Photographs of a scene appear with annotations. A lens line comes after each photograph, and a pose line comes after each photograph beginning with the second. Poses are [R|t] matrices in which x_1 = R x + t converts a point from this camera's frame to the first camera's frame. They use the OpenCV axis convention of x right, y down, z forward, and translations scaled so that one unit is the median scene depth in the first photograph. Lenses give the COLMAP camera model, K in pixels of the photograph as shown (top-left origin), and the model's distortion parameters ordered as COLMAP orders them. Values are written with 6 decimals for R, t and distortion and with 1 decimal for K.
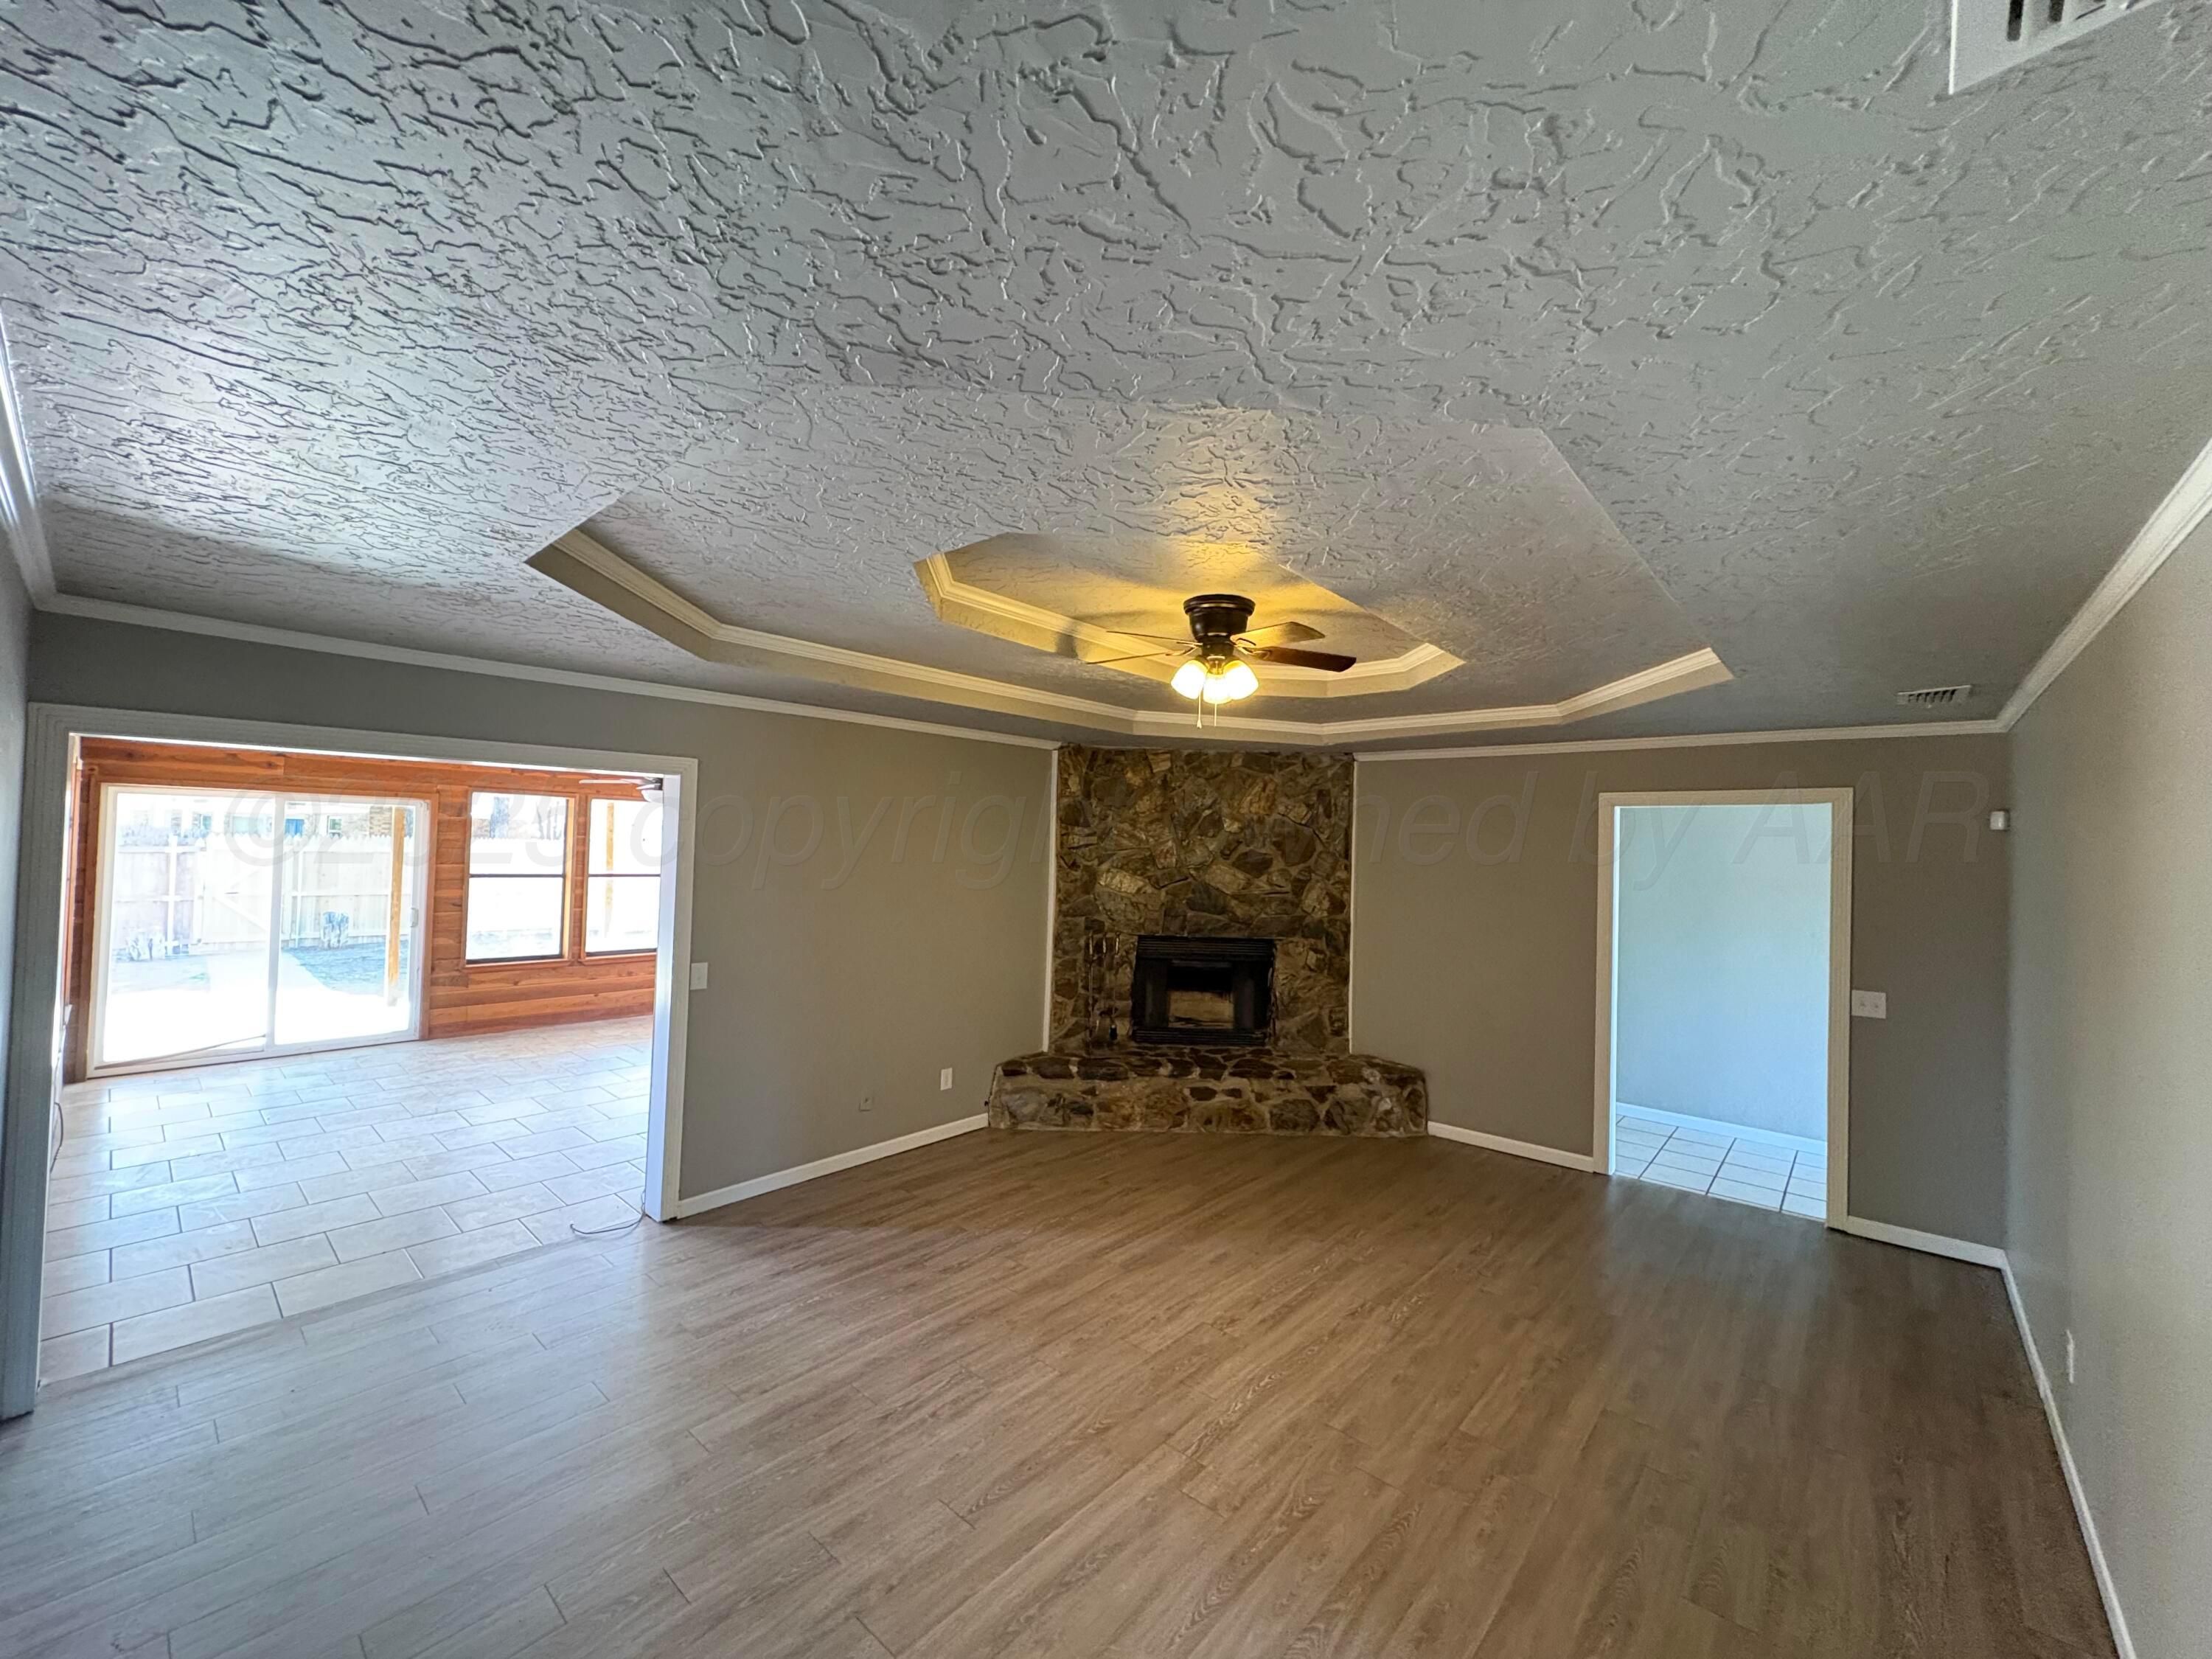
lens RADIAL K [[876.4, 0, 1101.1], [0, 876.4, 828.6], [0, 0, 1]] dist [0.001566, -0.000017]
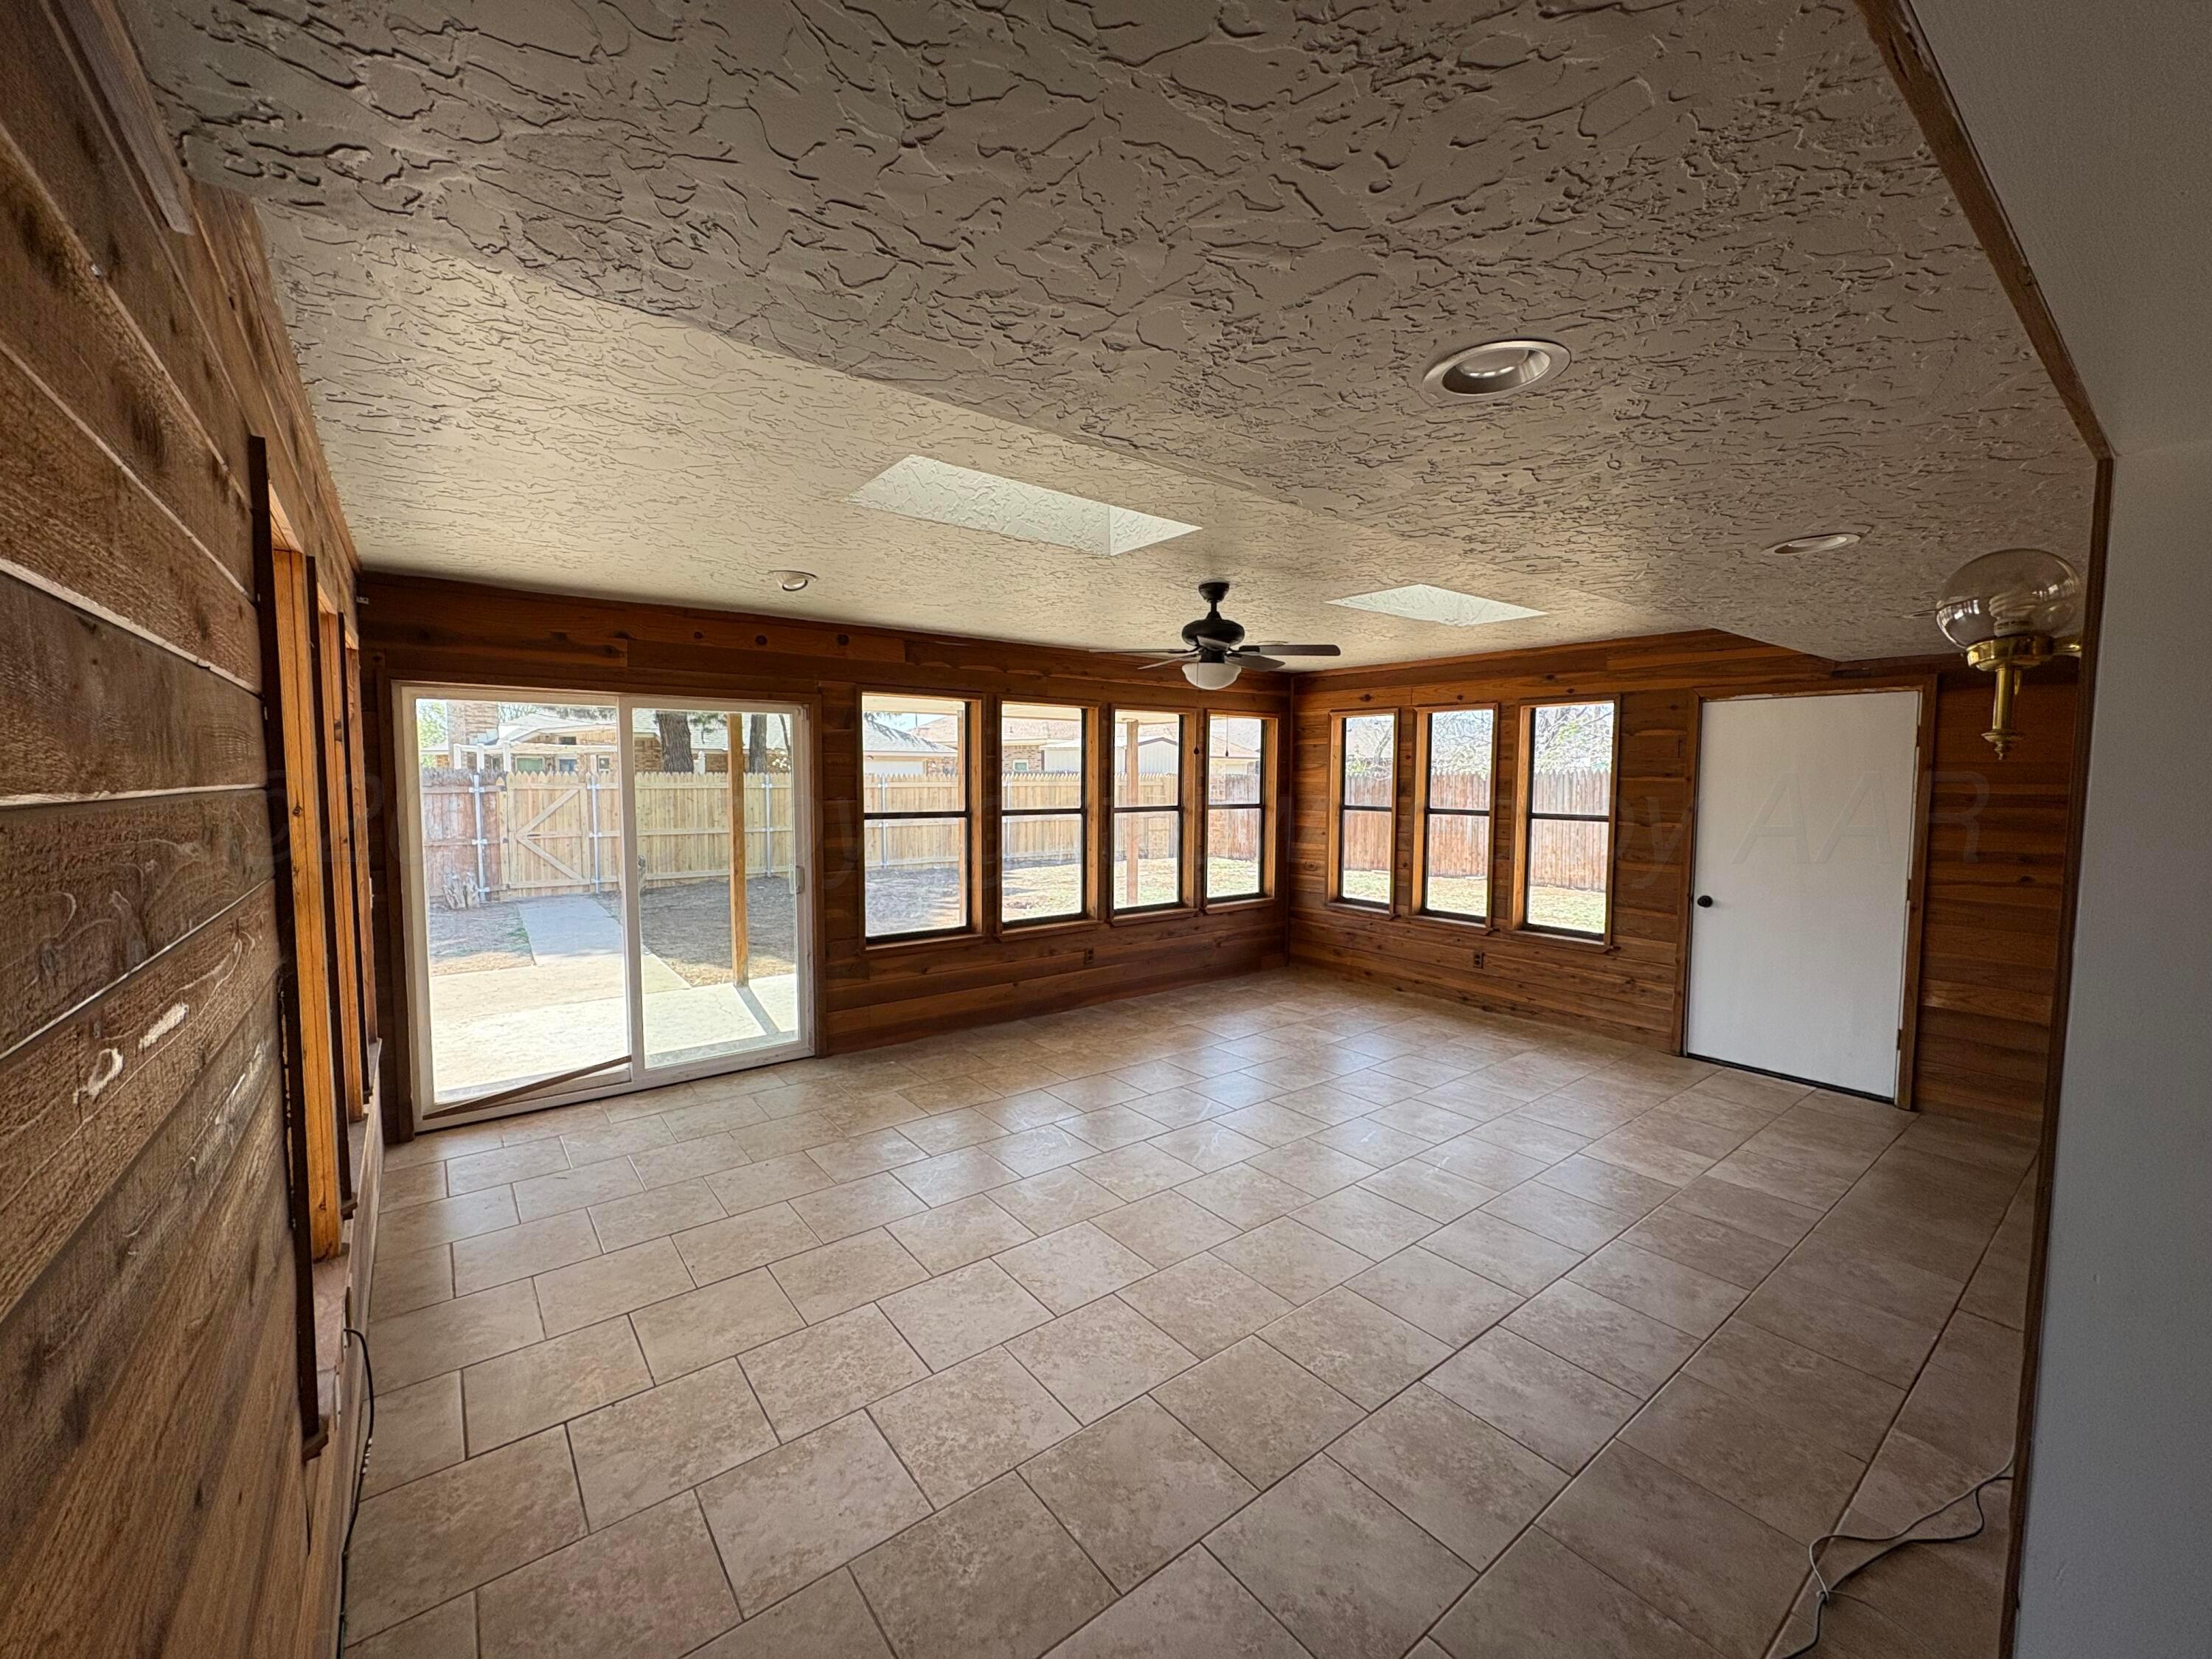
lens RADIAL K [[876.4, 0, 1101.1], [0, 876.4, 828.6], [0, 0, 1]] dist [0.001566, -0.000017]
pose [[0.982220, -0.011215, -0.187399, -0.389471], [0.026963, 0.996292, 0.081698, 0.011635], [0.185788, -0.085298, 0.978880, 0.350490]]
